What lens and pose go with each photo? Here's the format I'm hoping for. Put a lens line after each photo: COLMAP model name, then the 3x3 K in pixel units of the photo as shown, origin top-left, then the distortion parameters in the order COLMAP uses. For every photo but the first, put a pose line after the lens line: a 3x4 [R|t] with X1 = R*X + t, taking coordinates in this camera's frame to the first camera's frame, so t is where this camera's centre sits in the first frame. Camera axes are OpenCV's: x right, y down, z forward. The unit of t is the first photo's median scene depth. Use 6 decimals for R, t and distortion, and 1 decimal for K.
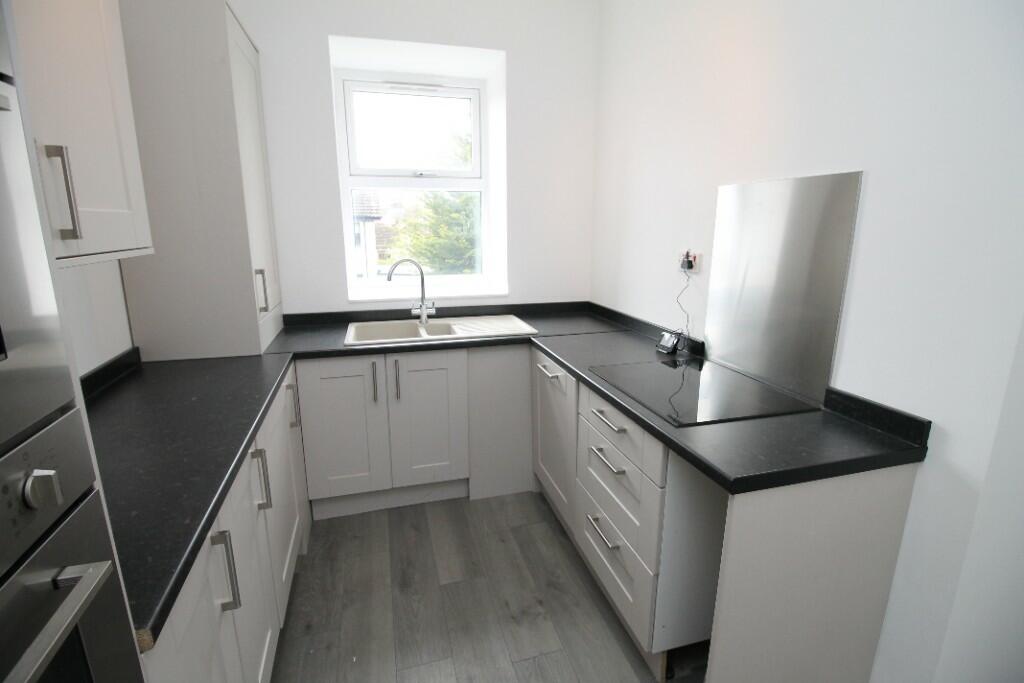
lens RADIAL K [[477.9, 0, 510.7], [0, 477.9, 330.3], [0, 0, 1]] dist [0.000790, -0.013974]
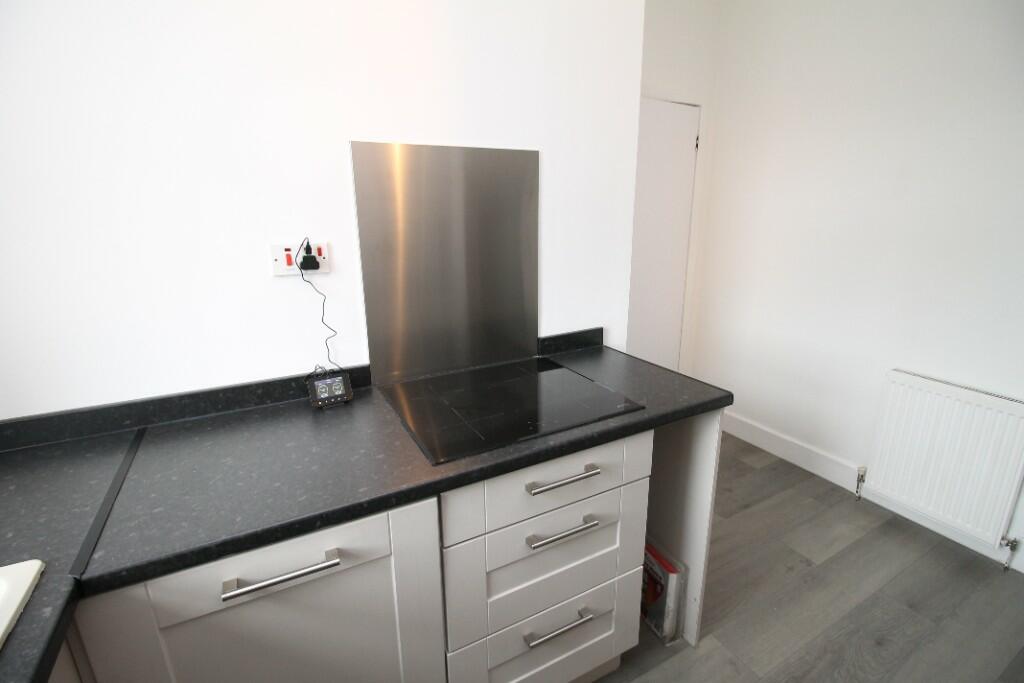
lens RADIAL K [[477.9, 0, 510.7], [0, 477.9, 330.3], [0, 0, 1]] dist [0.000790, -0.013974]
pose [[-0.213291, -0.253733, 0.943465, -0.260560], [0.218141, 0.928939, 0.299142, -0.164184], [-0.952324, 0.269613, -0.142784, 0.763461]]
